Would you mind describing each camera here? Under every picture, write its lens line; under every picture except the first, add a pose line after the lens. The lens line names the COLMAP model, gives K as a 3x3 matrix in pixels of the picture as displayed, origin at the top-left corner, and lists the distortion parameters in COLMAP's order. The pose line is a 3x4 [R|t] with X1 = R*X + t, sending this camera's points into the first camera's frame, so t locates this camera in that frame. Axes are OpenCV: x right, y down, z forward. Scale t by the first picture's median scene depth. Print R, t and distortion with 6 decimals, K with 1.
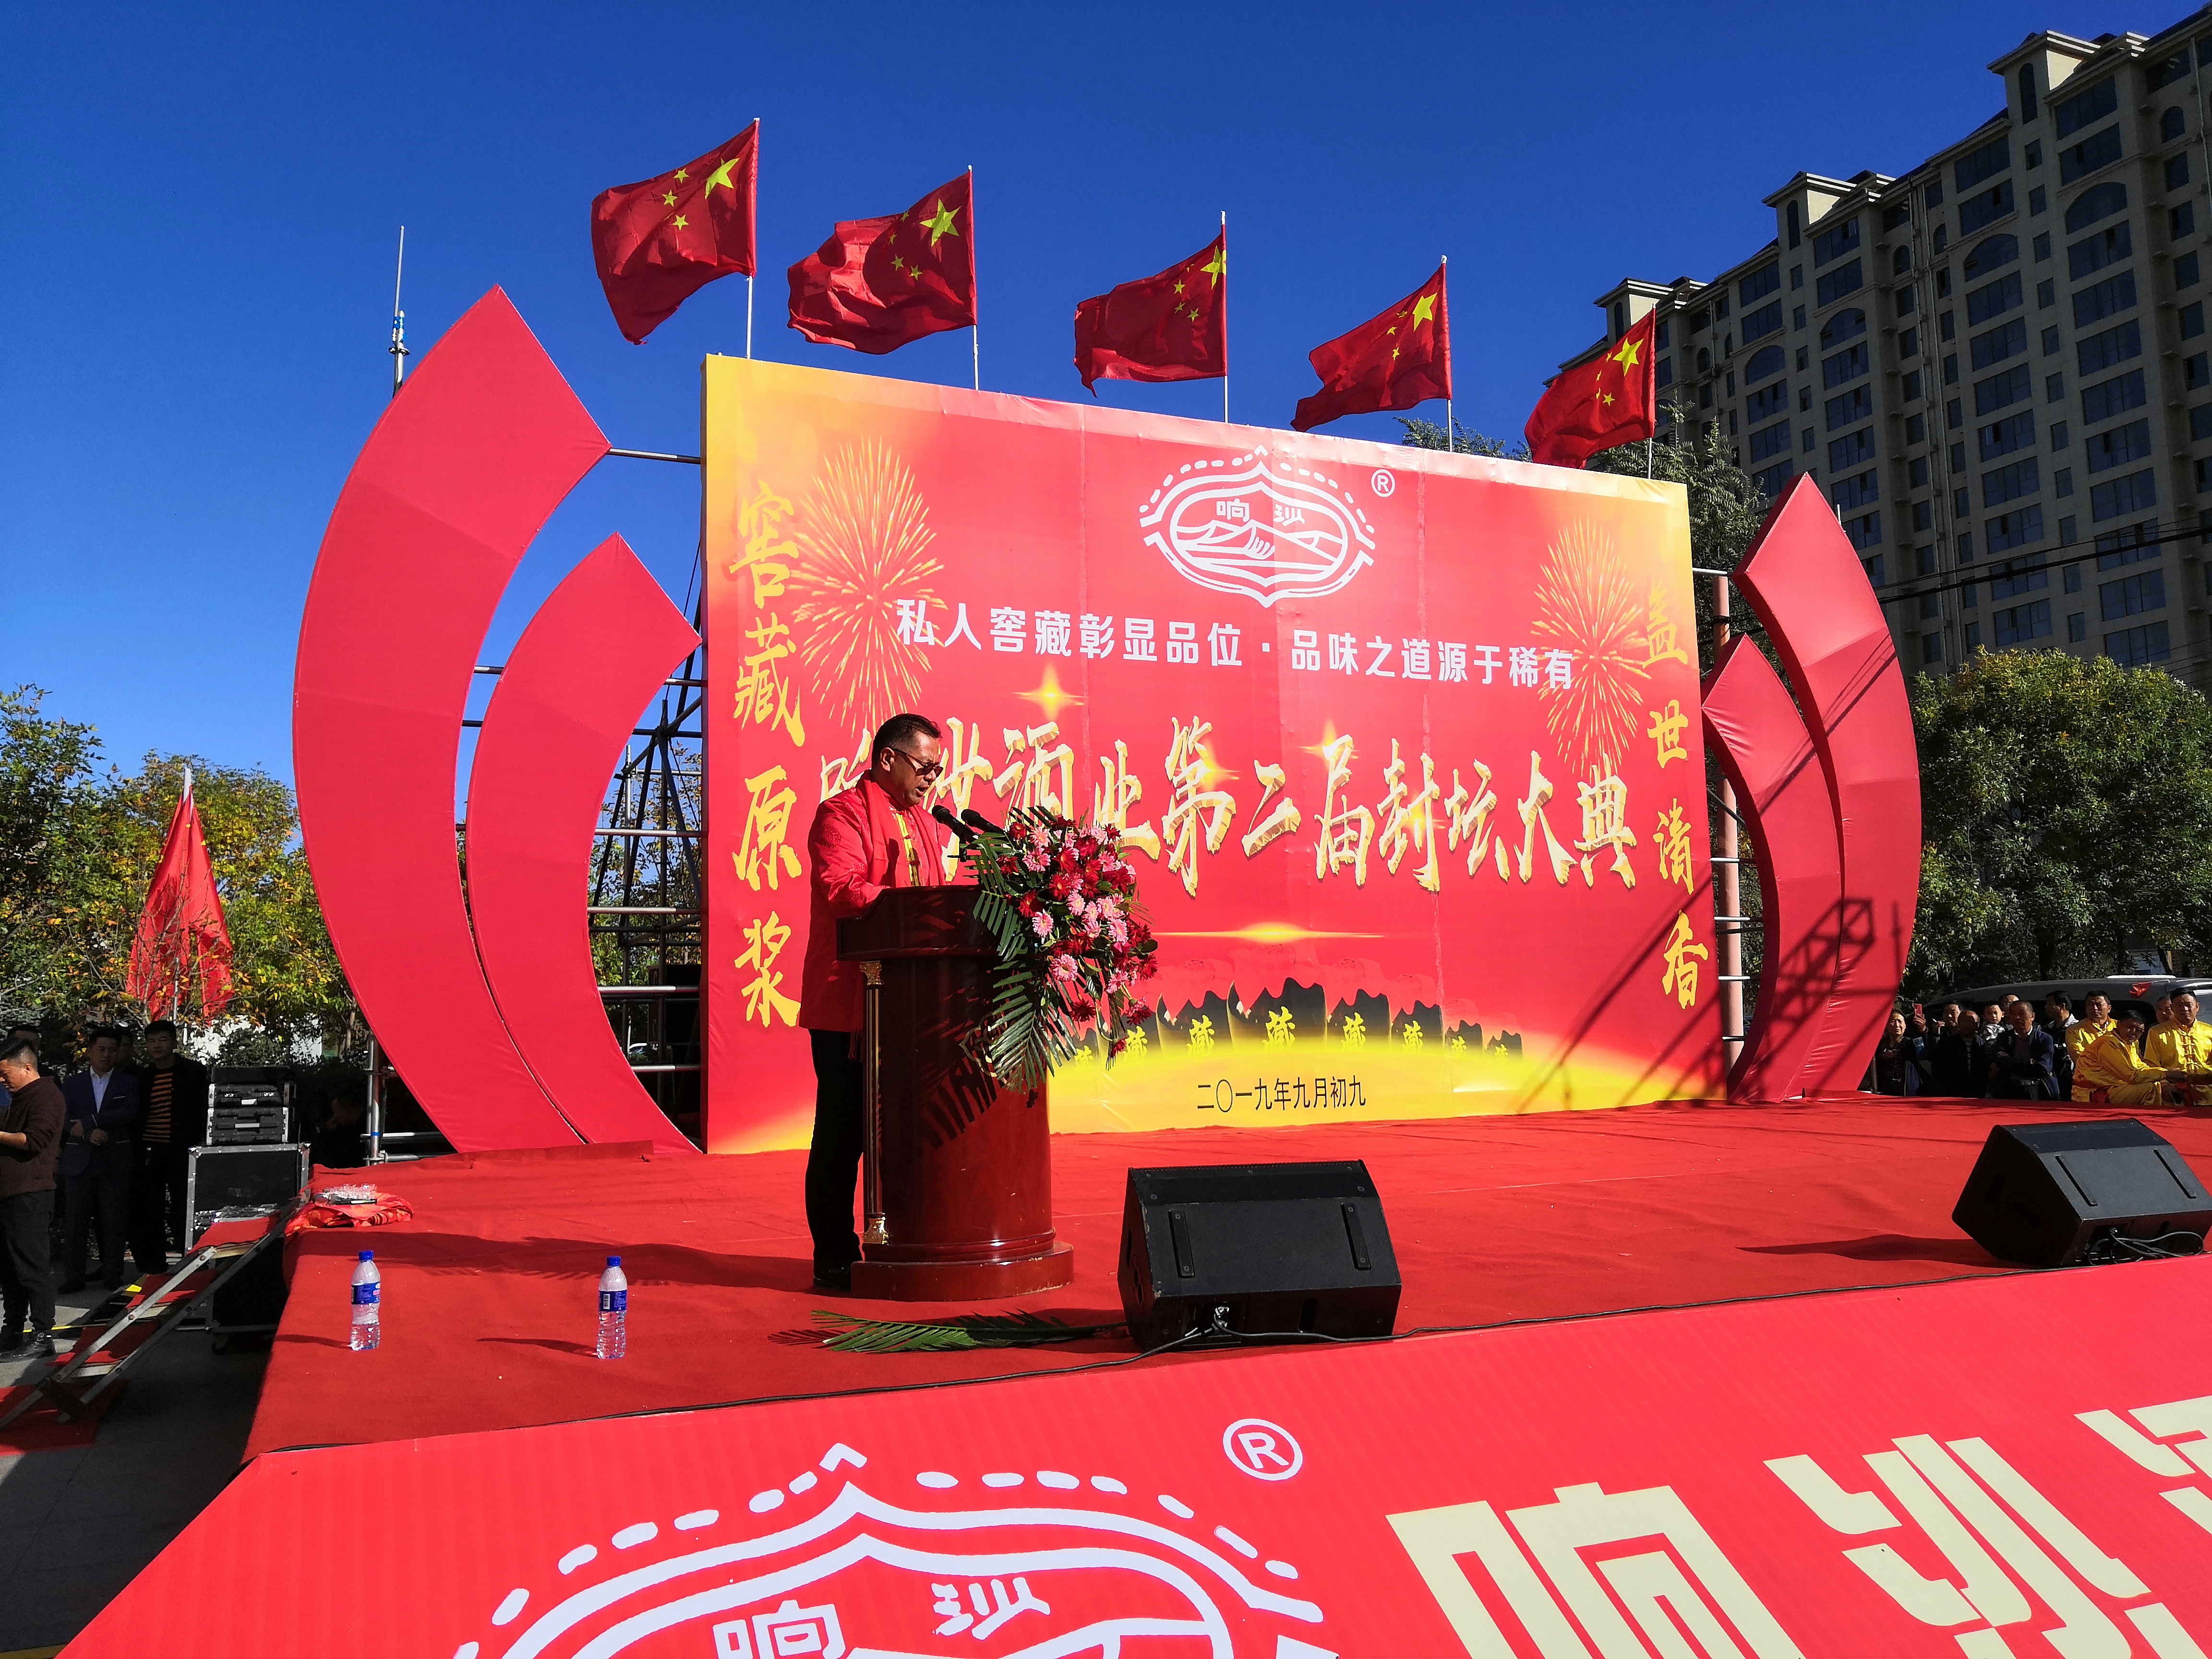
lens RADIAL K [[1719.4, 0, 1099.9], [0, 1719.4, 838.5], [0, 0, 1]] dist [0.071505, -0.086531]
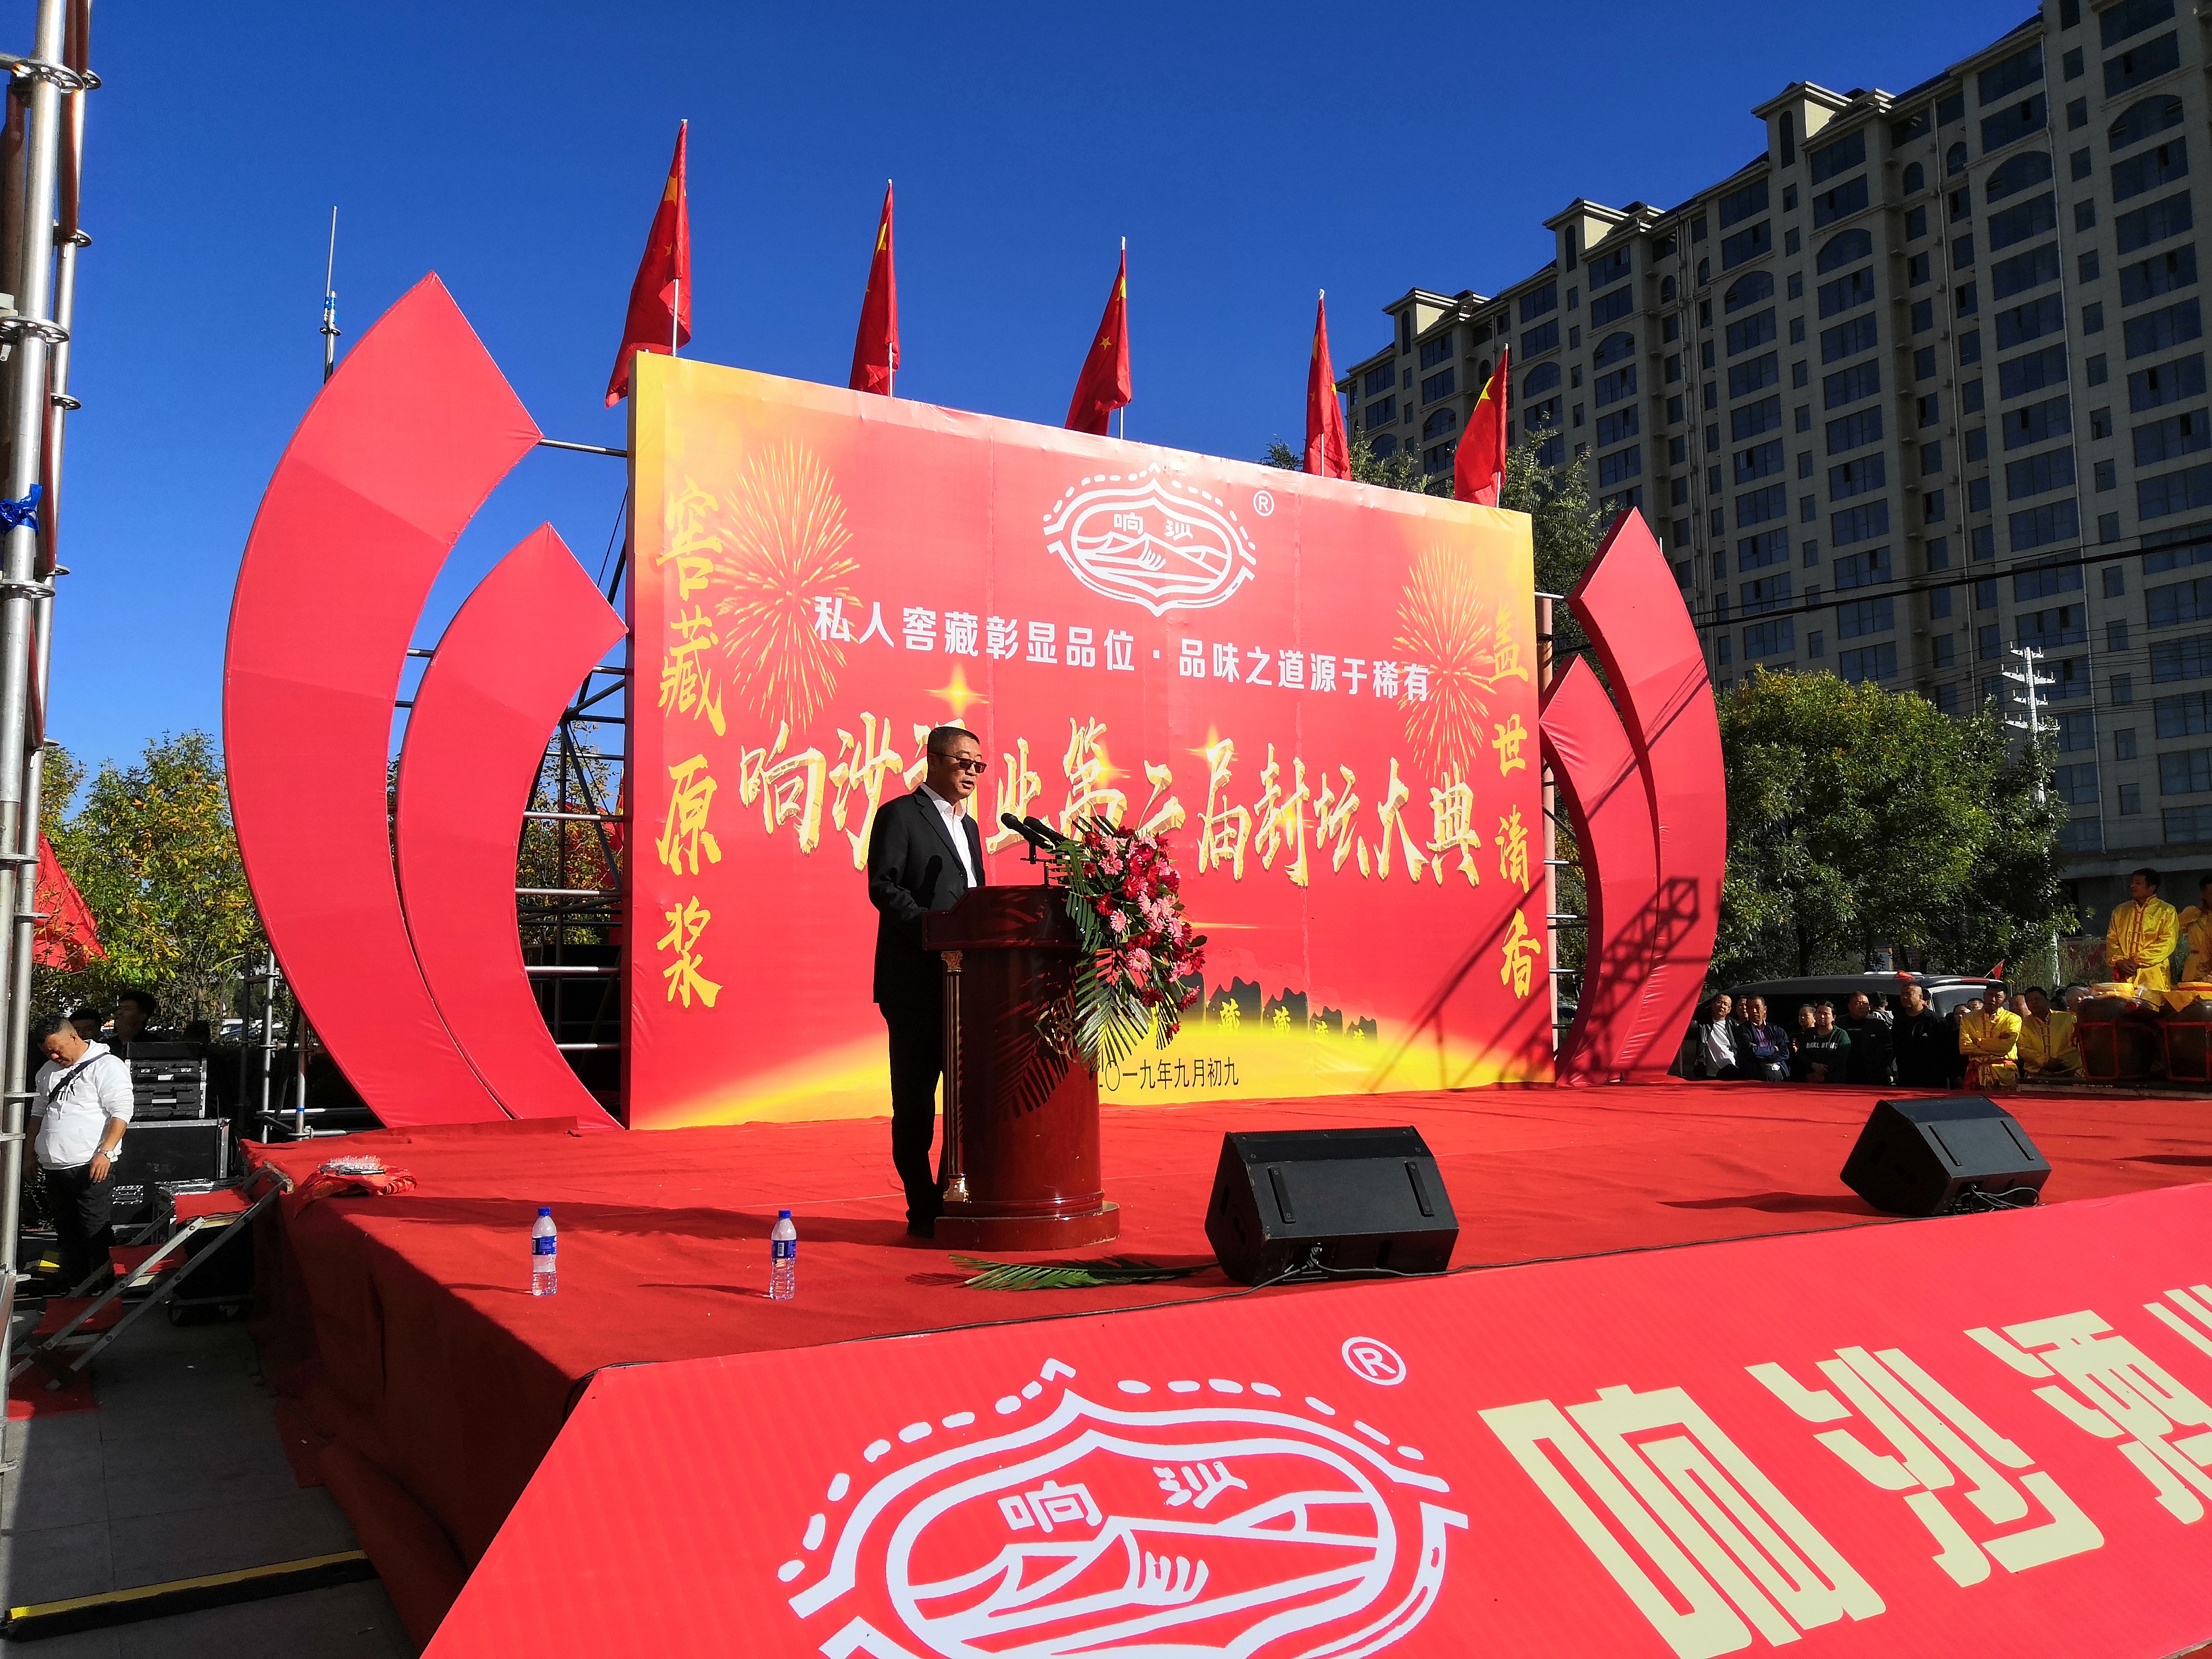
lens RADIAL K [[1726.7, 0, 1103.6], [0, 1726.7, 836.4], [0, 0, 1]] dist [0.088339, -0.153609]
pose [[0.991232, 0.022405, 0.130216, -0.071227], [-0.023588, 0.999693, 0.007554, -0.005900], [-0.130007, -0.010559, 0.991457, -0.050572]]
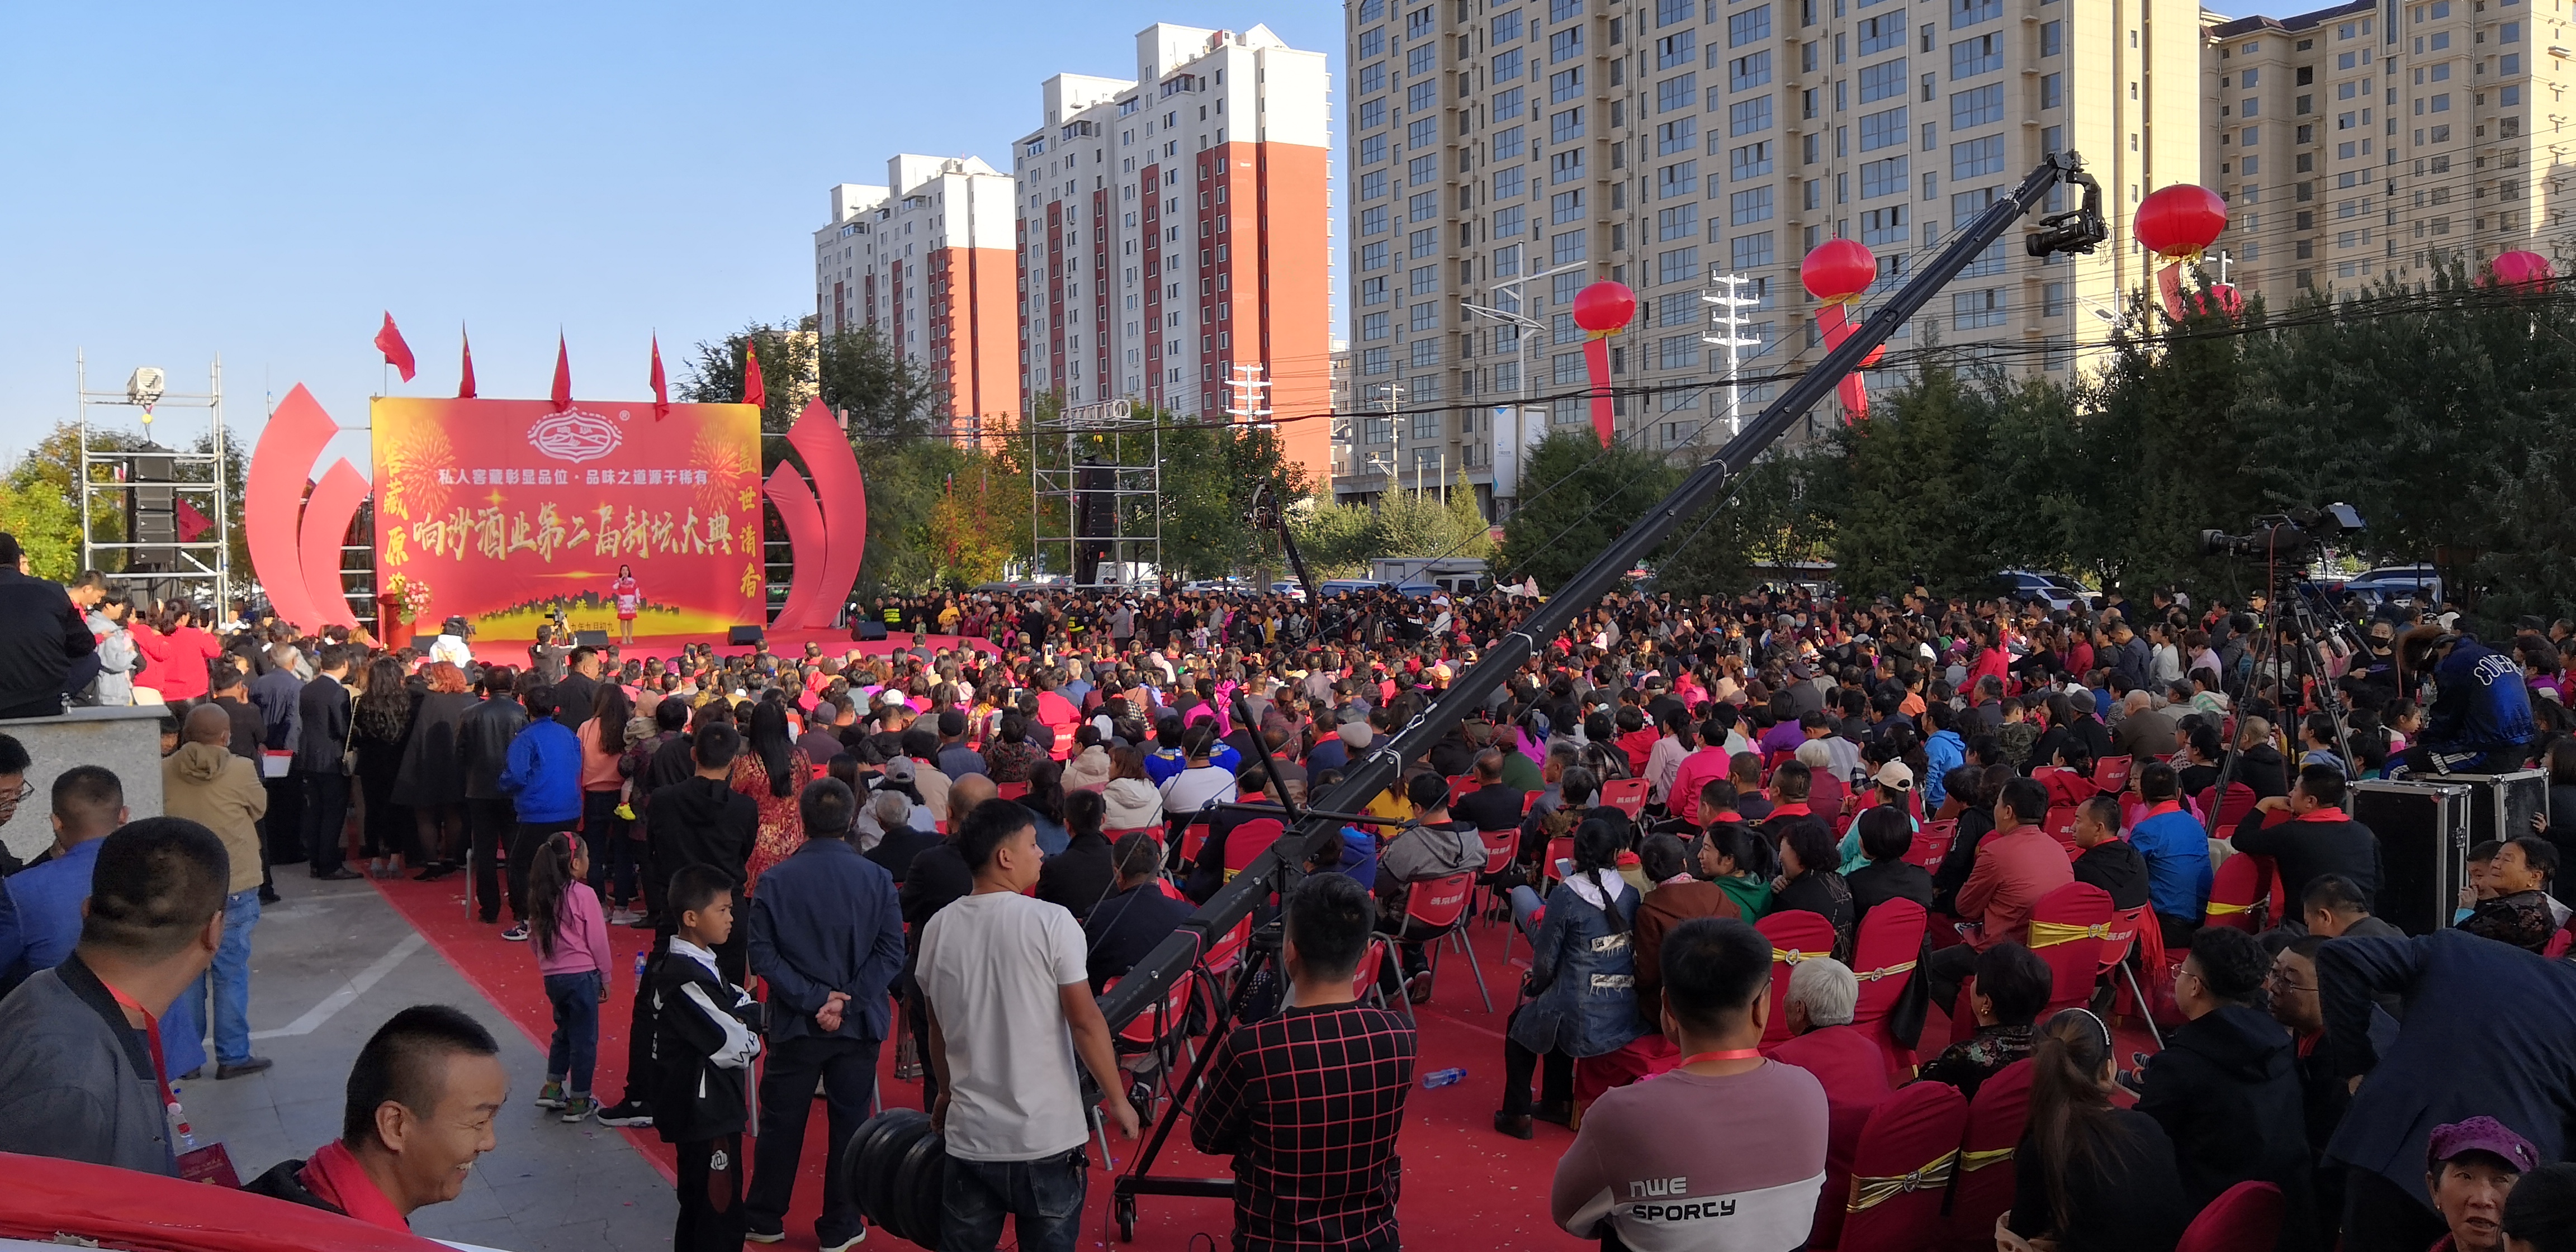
lens RADIAL K [[2130.4, 0, 1288.0], [0, 2130.4, 626.0], [0, 0, 1]] dist [0.045482, -0.168204]
pose [[0.992772, -0.002505, 0.119991, 0.852621], [-0.013830, 0.990735, 0.135103, -0.364747], [-0.119217, -0.135786, 0.983539, -2.732846]]
